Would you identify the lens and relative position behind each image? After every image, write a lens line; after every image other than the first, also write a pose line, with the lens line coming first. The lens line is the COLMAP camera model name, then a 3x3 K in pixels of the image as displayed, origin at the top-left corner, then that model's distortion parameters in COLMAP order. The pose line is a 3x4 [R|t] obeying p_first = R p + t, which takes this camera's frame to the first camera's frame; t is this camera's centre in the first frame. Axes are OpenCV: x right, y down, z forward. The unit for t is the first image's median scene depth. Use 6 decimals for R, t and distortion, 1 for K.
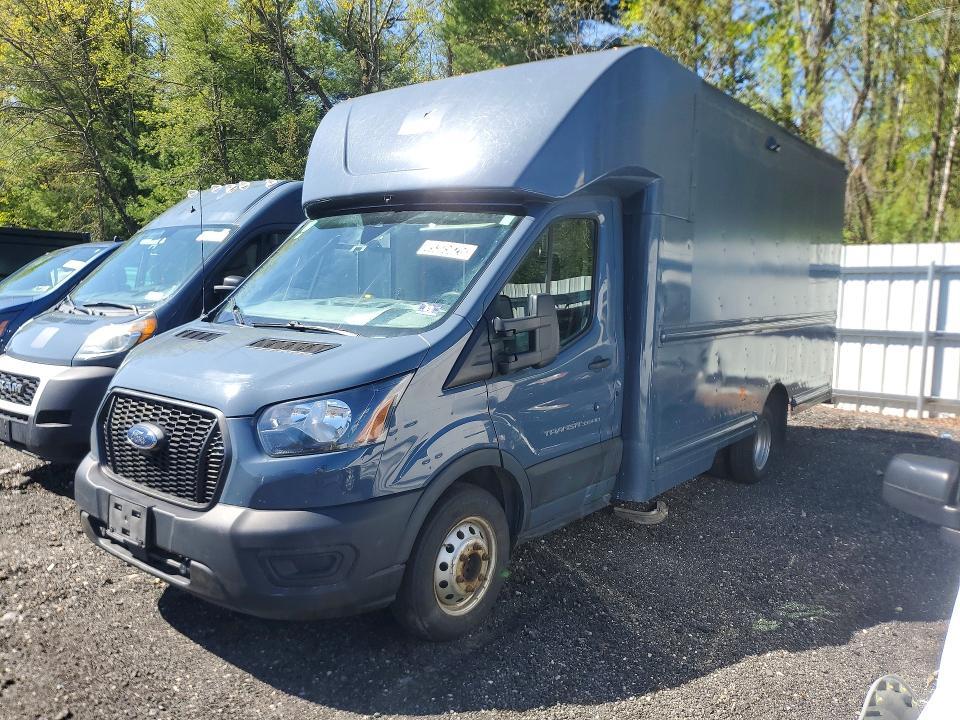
lens RADIAL K [[747.2, 0, 479.4], [0, 747.2, 360.1], [0, 0, 1]] dist [-0.001984, 0.001558]
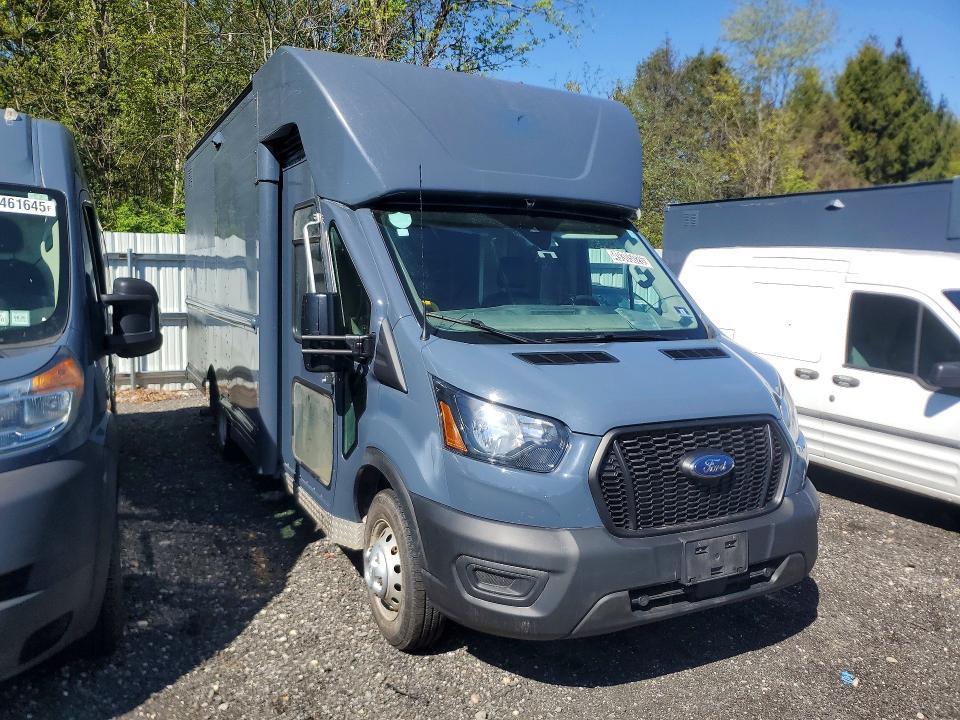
lens RADIAL K [[747.2, 0, 480.1], [0, 747.2, 360.2], [0, 0, 1]] dist [-0.001984, 0.001558]
pose [[0.419786, -0.107513, 0.901233, -1.018740], [0.084475, 0.993277, 0.079146, -0.090579], [-0.903683, 0.042907, 0.426046, 0.625575]]
